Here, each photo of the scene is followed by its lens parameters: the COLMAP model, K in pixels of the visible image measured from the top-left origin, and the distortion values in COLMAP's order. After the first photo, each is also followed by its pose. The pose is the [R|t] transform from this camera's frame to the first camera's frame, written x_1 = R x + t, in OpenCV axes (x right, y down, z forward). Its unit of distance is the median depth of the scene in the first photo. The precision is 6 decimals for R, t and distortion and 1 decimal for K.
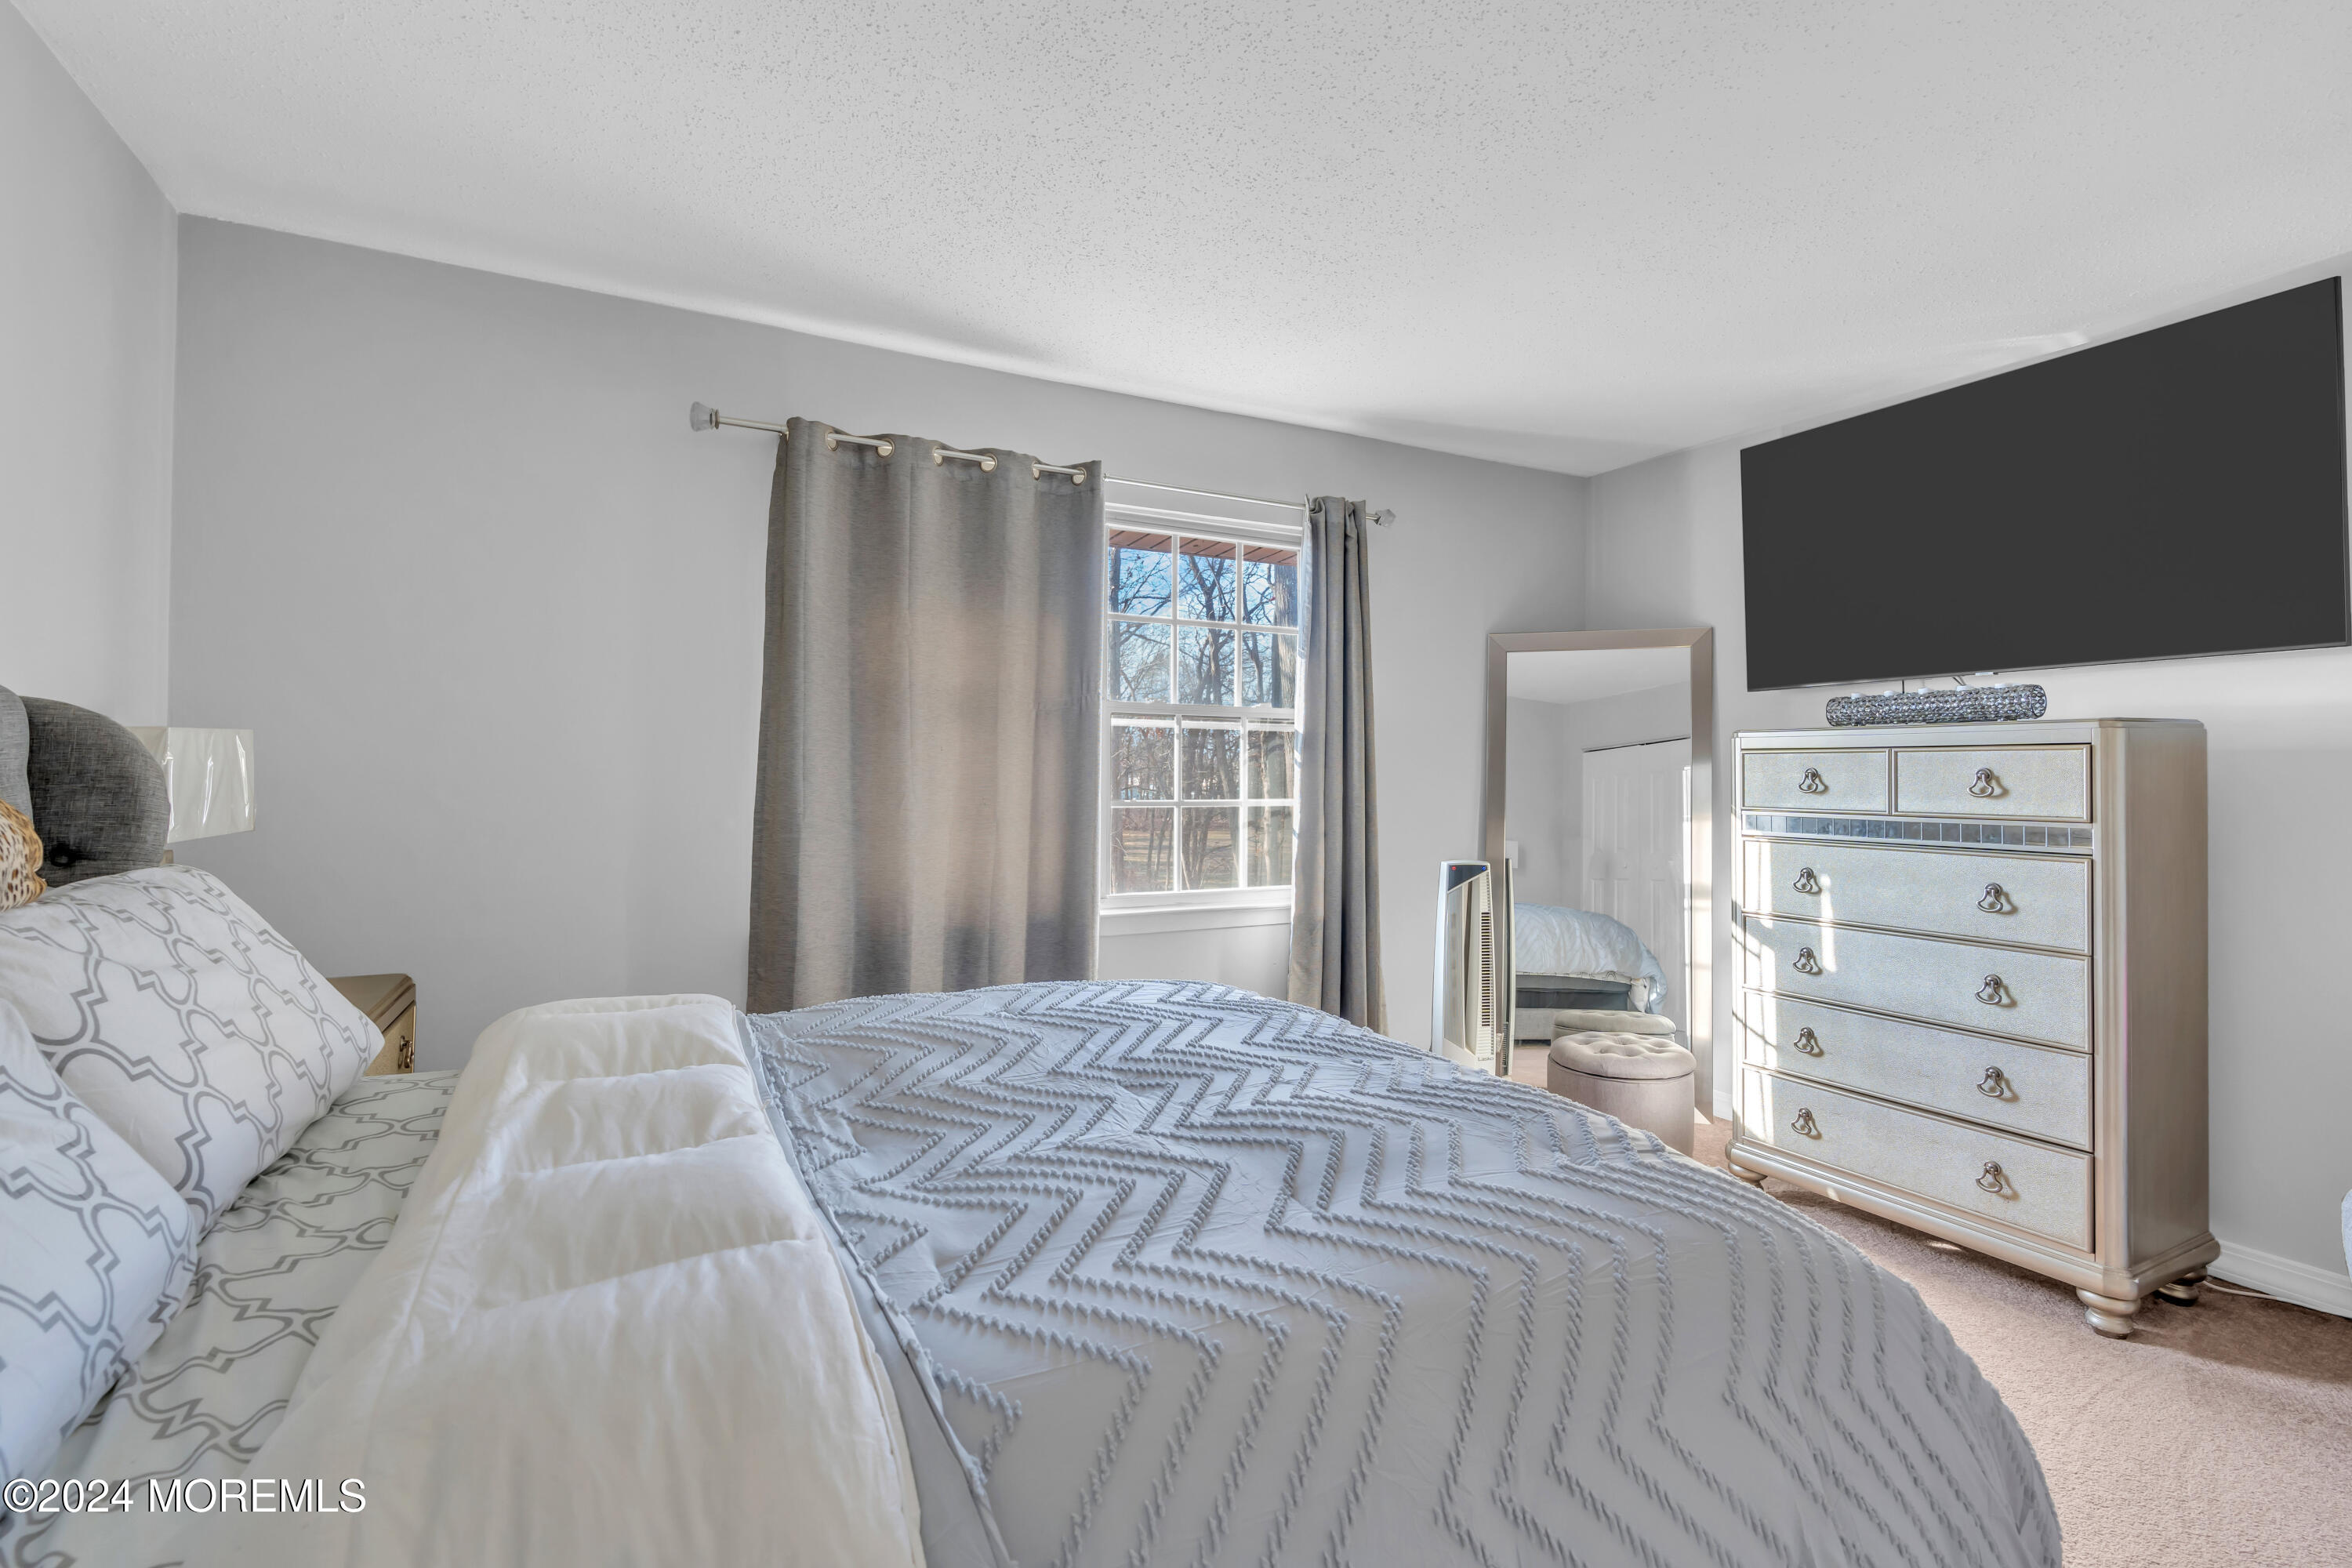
lens RADIAL K [[1085.8, 0, 1178.2], [0, 1085.8, 774.4], [0, 0, 1]] dist [0.002646, 0.001482]
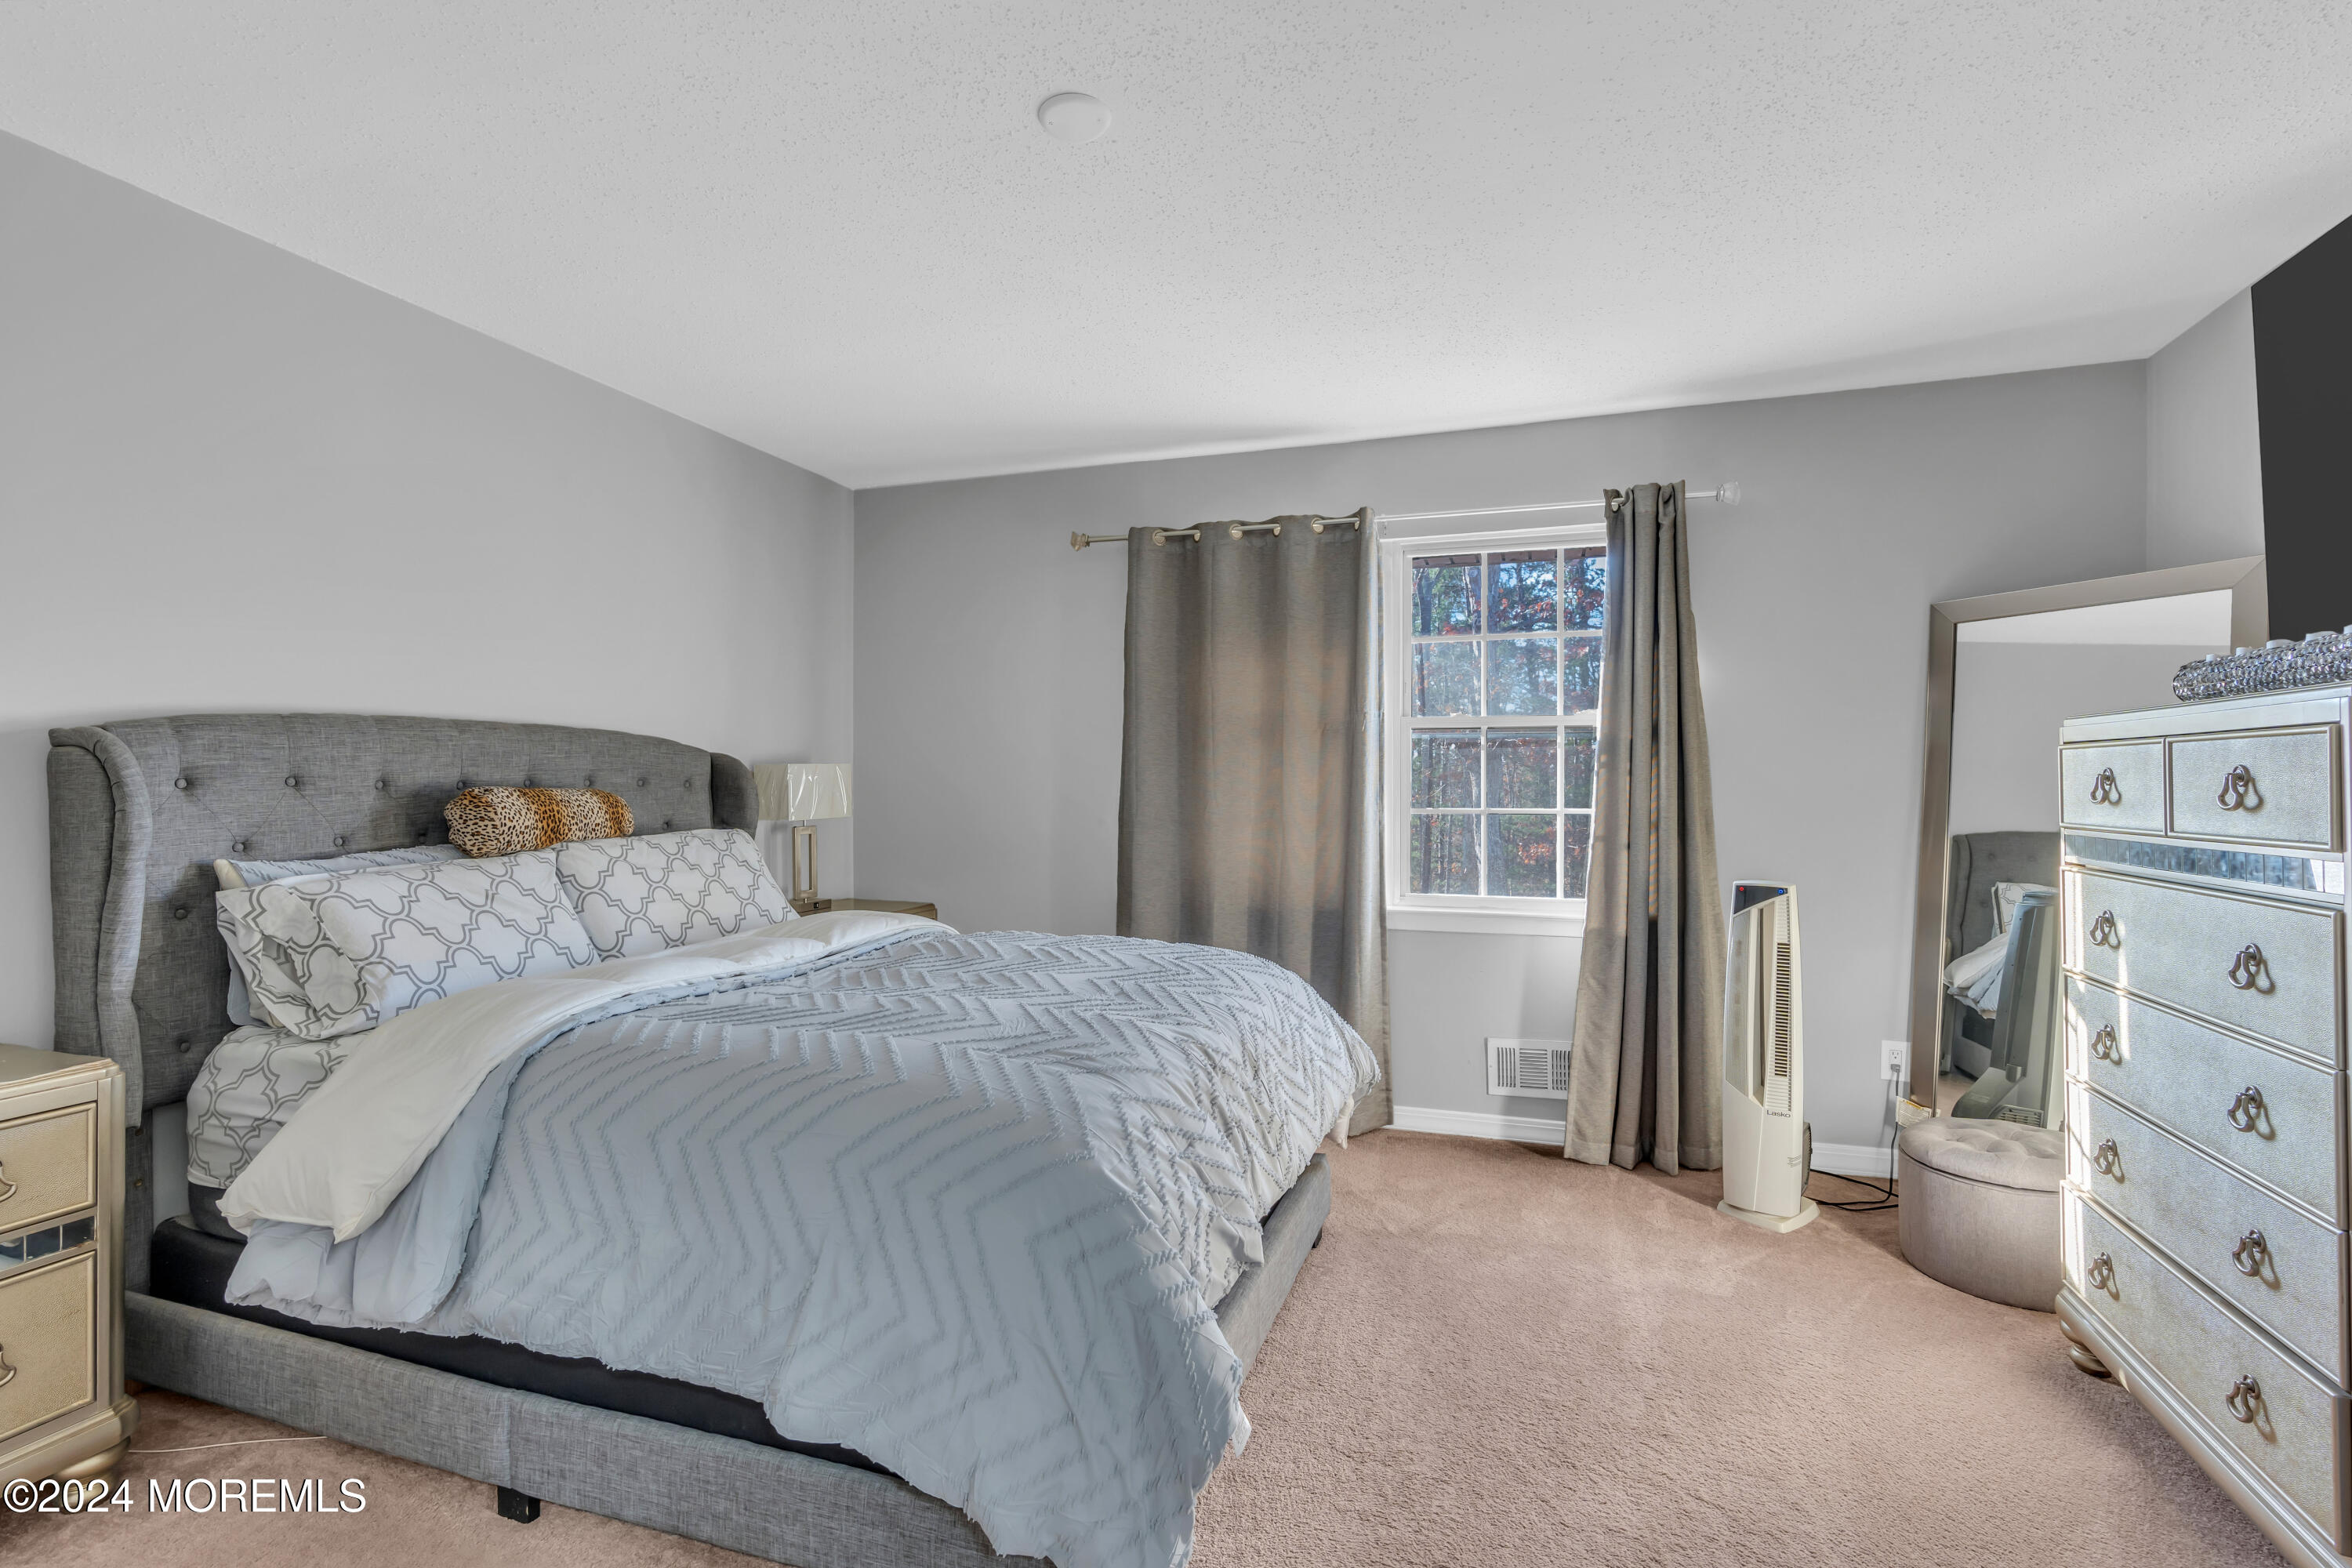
lens RADIAL K [[1085.8, 0, 1171.3], [0, 1085.8, 793.4], [0, 0, 1]] dist [0.002646, 0.001482]
pose [[0.686132, -0.000565, -0.727477, 0.635428], [0.006397, 0.999966, 0.005257, 0.002750], [0.727449, -0.008261, 0.686112, 0.076021]]
